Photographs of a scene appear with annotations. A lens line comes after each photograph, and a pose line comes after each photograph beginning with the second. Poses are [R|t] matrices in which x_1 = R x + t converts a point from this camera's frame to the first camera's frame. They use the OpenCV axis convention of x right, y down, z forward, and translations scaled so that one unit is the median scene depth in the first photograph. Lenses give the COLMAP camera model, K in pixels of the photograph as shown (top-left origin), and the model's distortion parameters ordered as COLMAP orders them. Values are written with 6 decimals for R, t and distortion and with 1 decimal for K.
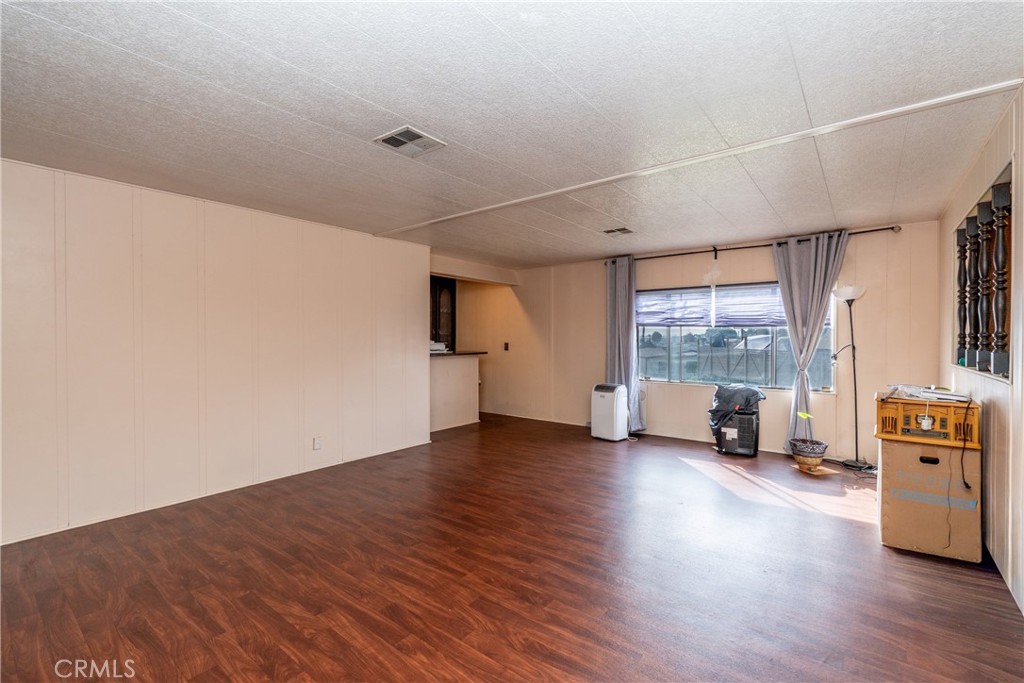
lens RADIAL K [[451.3, 0, 512.0], [0, 451.3, 341.5], [0, 0, 1]] dist [-0.009247, -0.000248]
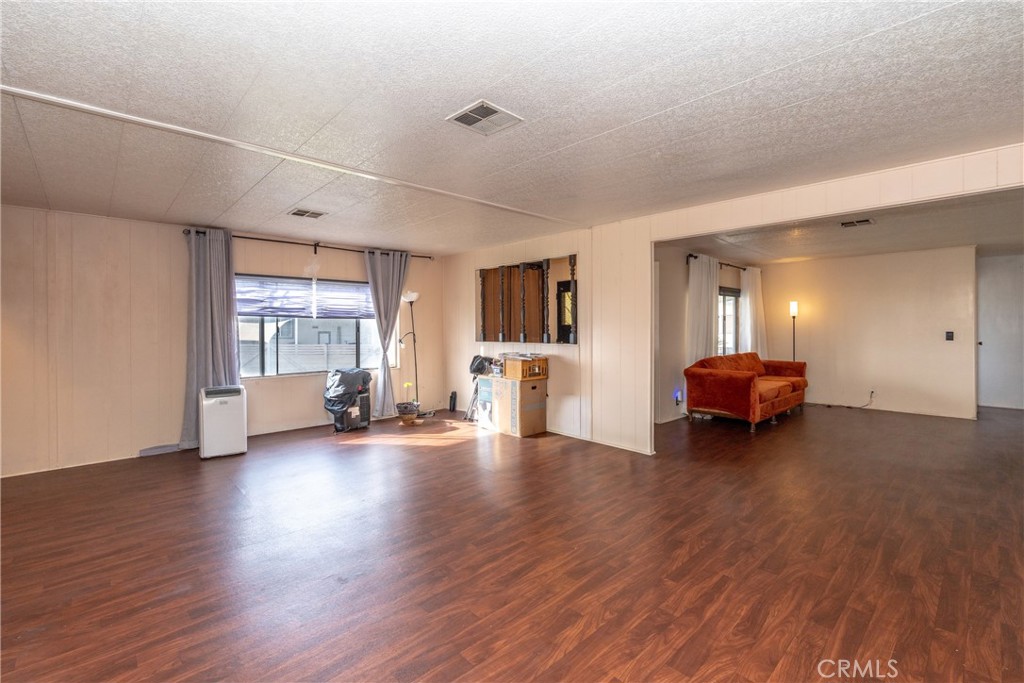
lens RADIAL K [[467.0, 0, 514.2], [0, 467.0, 328.4], [0, 0, 1]] dist [-0.033209, -0.000074]
pose [[0.118820, -0.002162, 0.992913, -0.639956], [0.012760, 0.999918, 0.000650, -0.003150], [-0.992834, 0.012592, 0.118838, 0.456573]]
